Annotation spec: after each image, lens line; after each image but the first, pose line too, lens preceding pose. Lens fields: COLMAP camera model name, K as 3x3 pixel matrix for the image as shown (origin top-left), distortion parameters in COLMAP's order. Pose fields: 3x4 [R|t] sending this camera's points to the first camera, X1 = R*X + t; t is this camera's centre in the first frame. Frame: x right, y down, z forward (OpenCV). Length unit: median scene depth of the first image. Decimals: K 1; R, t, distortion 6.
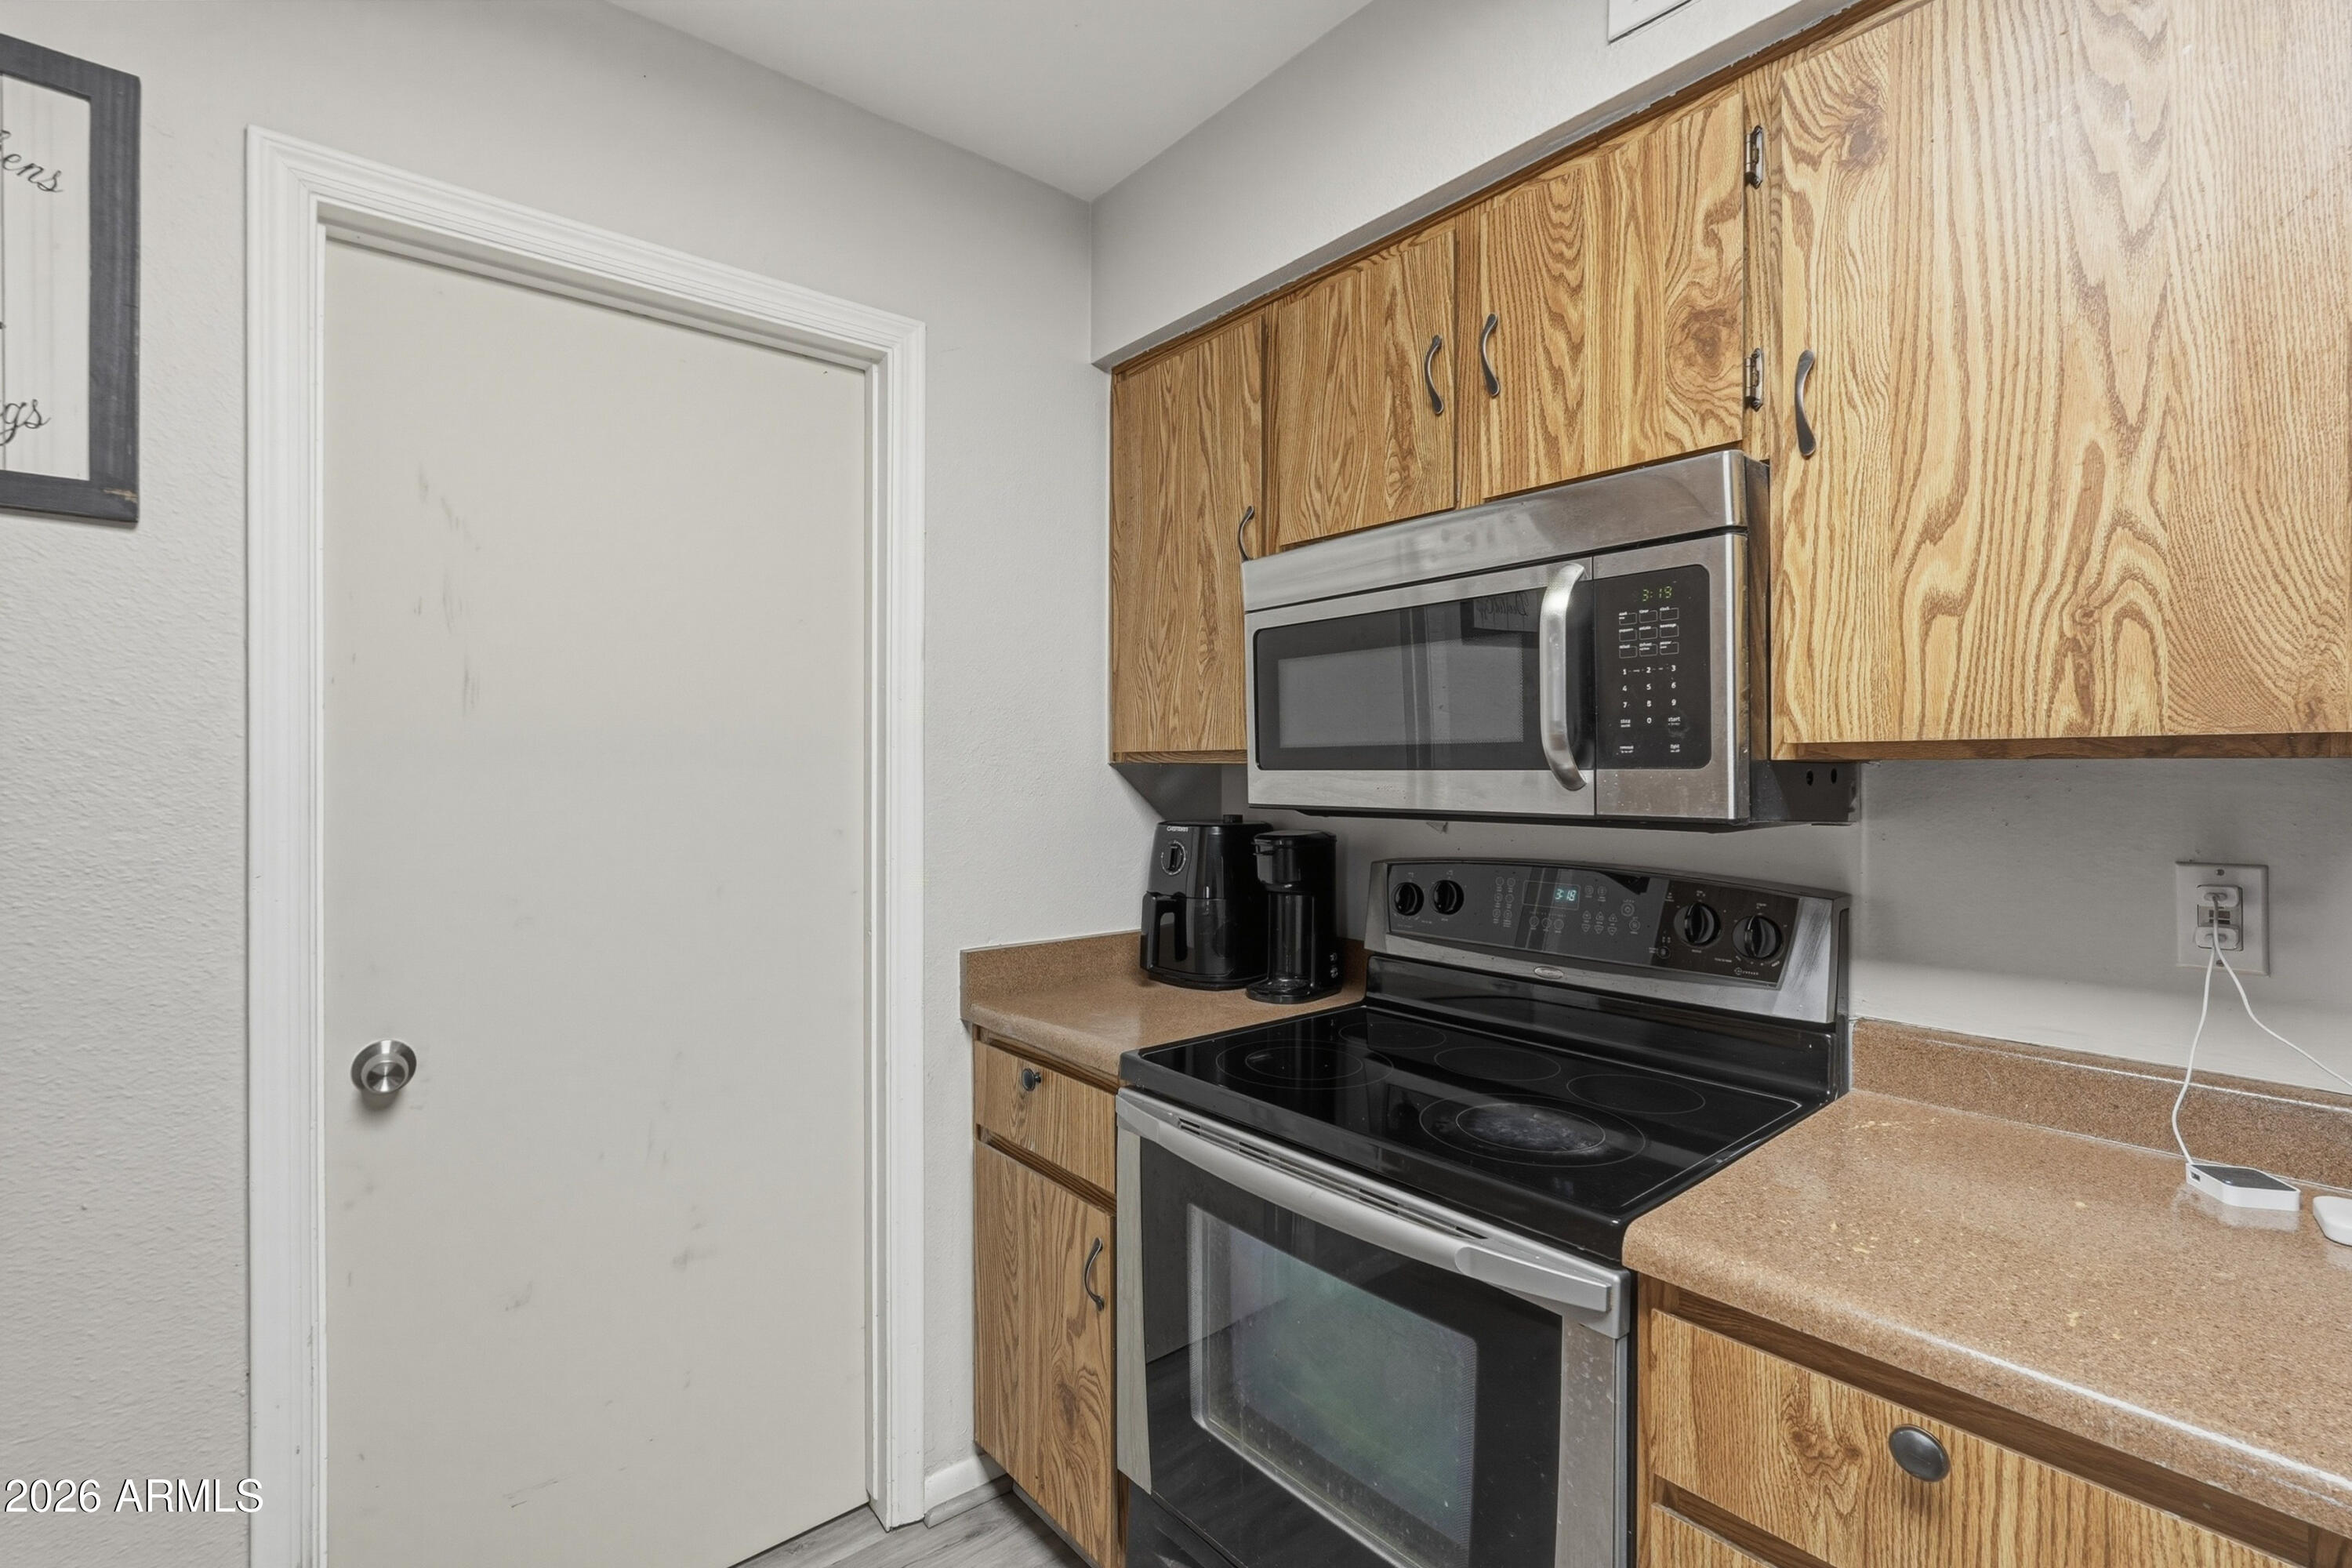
lens RADIAL K [[1049.9, 0, 1180.4], [0, 1049.9, 773.6], [0, 0, 1]] dist [-0.013784, 0.007249]
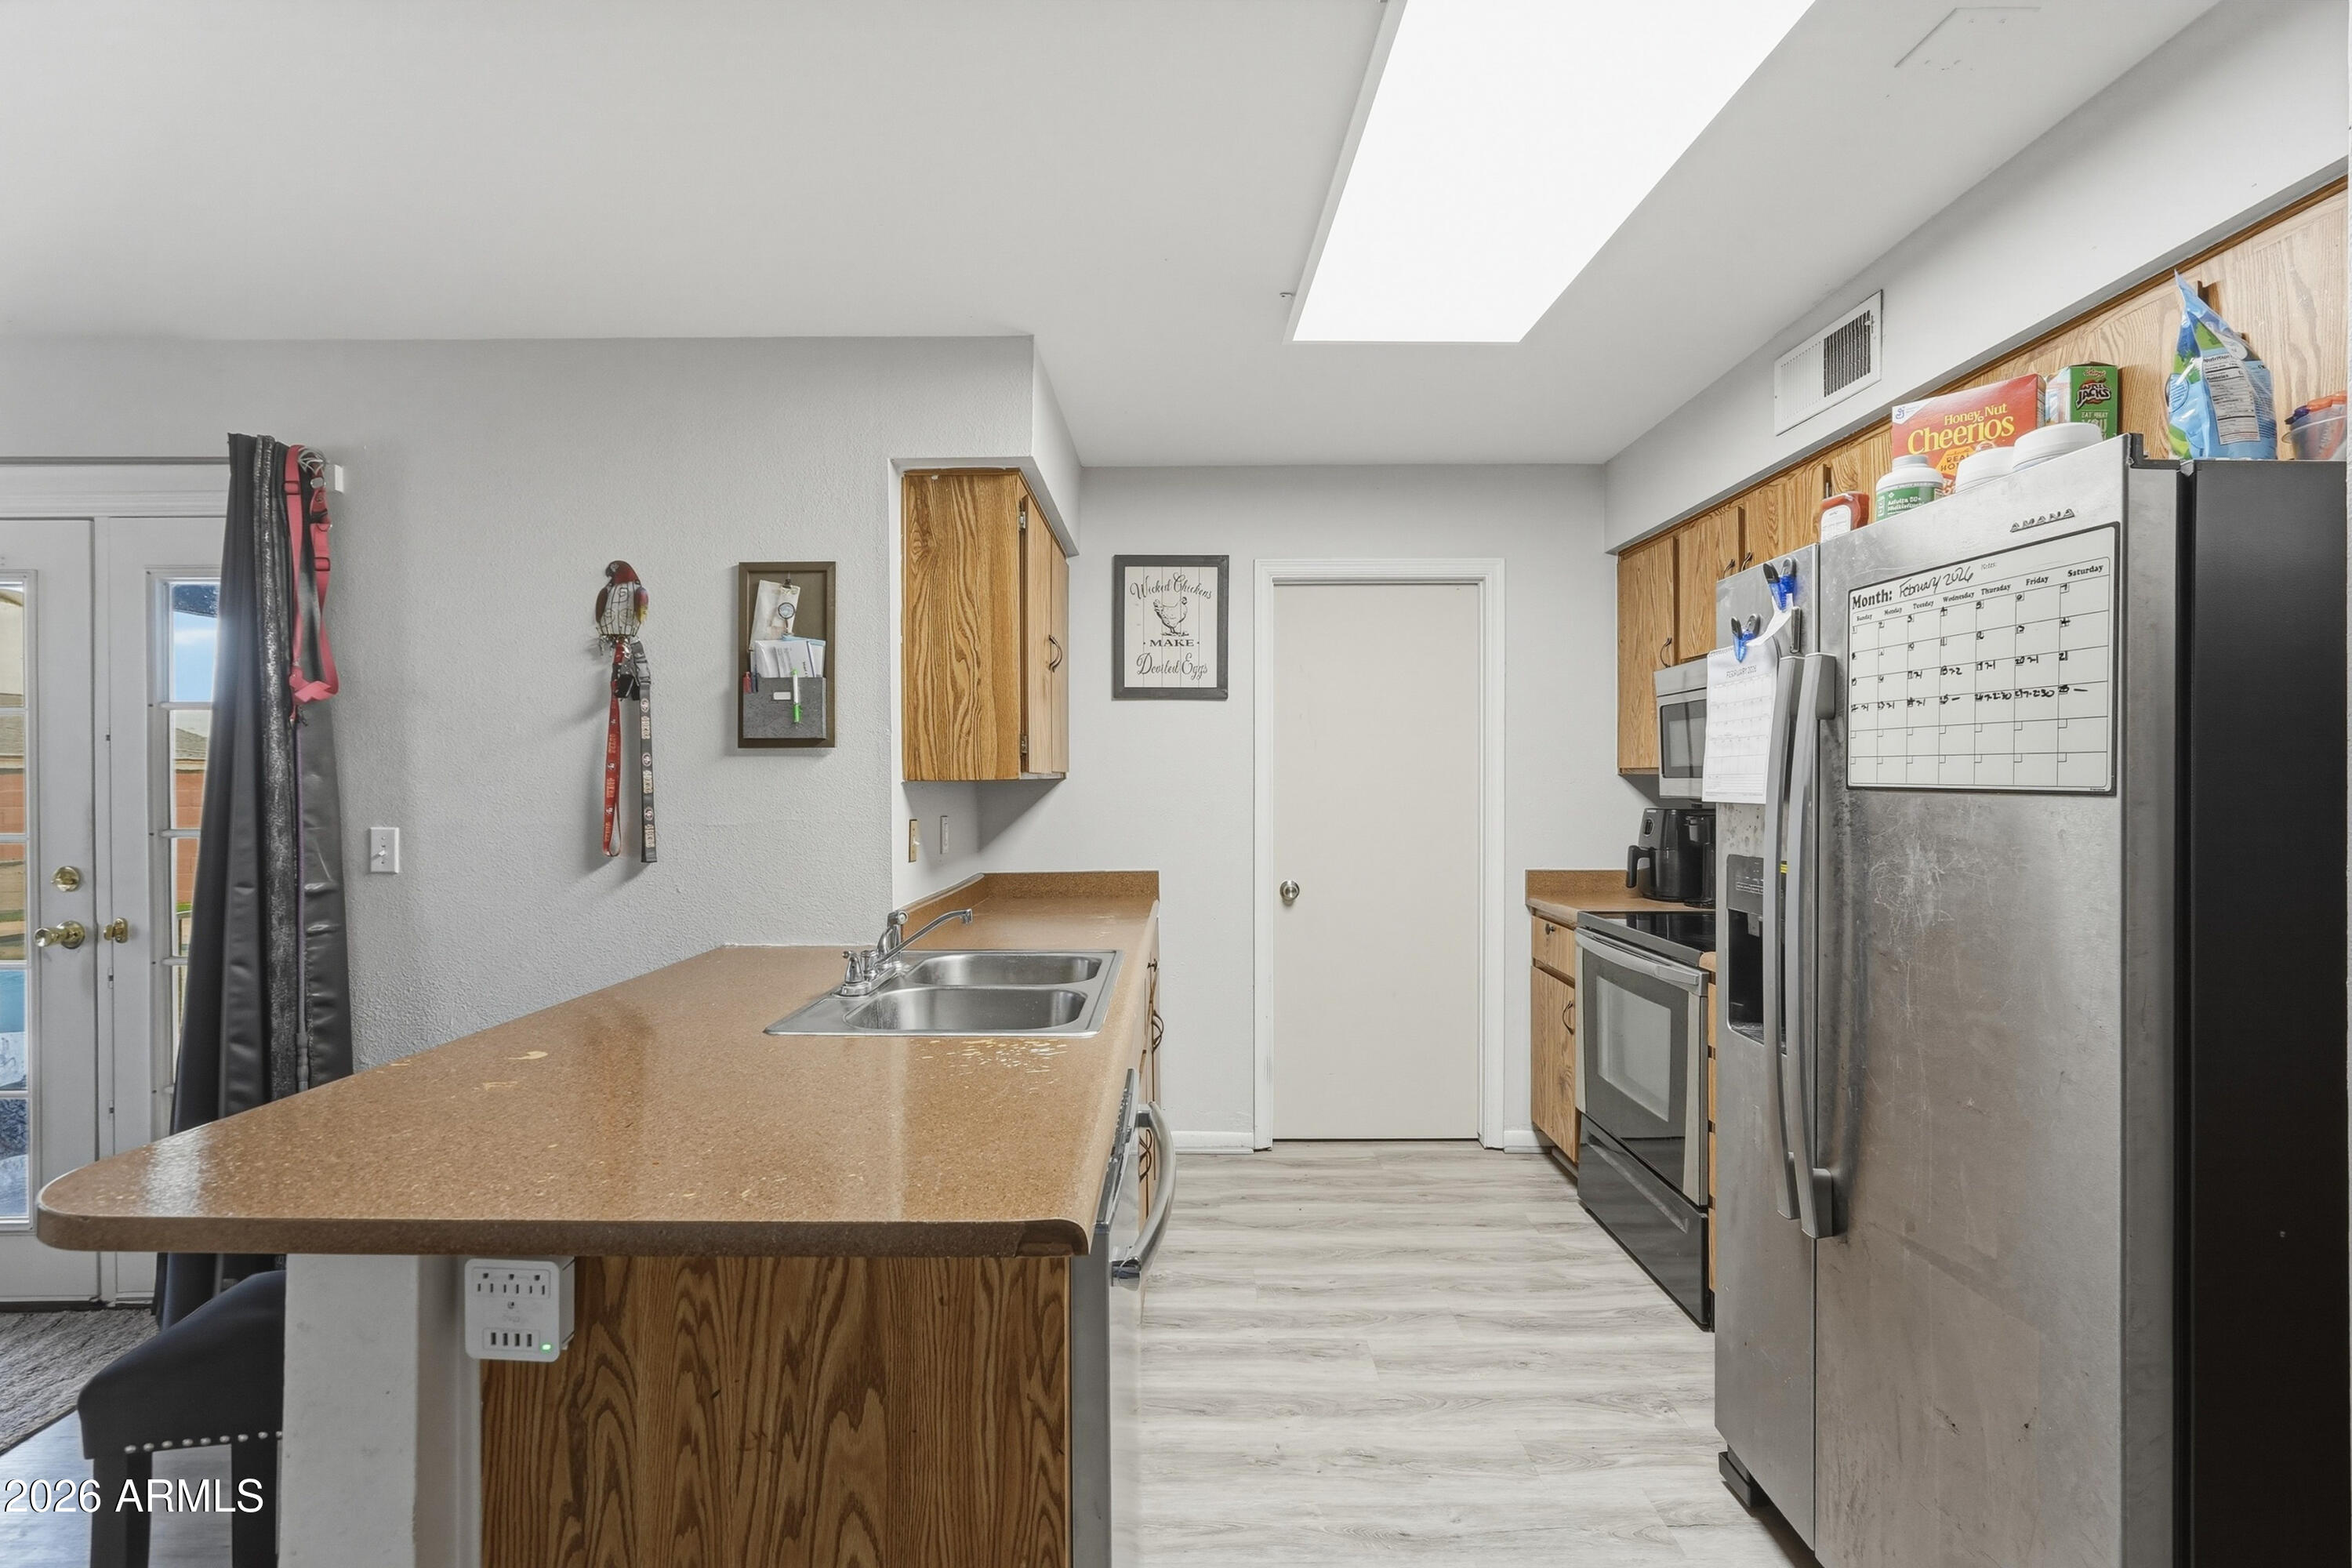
lens RADIAL K [[1049.9, 0, 1169.7], [0, 1049.9, 783.9], [0, 0, 1]] dist [-0.013784, 0.007249]
pose [[0.763324, 0.000856, -0.646015, 0.600503], [0.000577, 0.999998, 0.002007, 0.002747], [0.646016, -0.001905, 0.763322, -1.015536]]
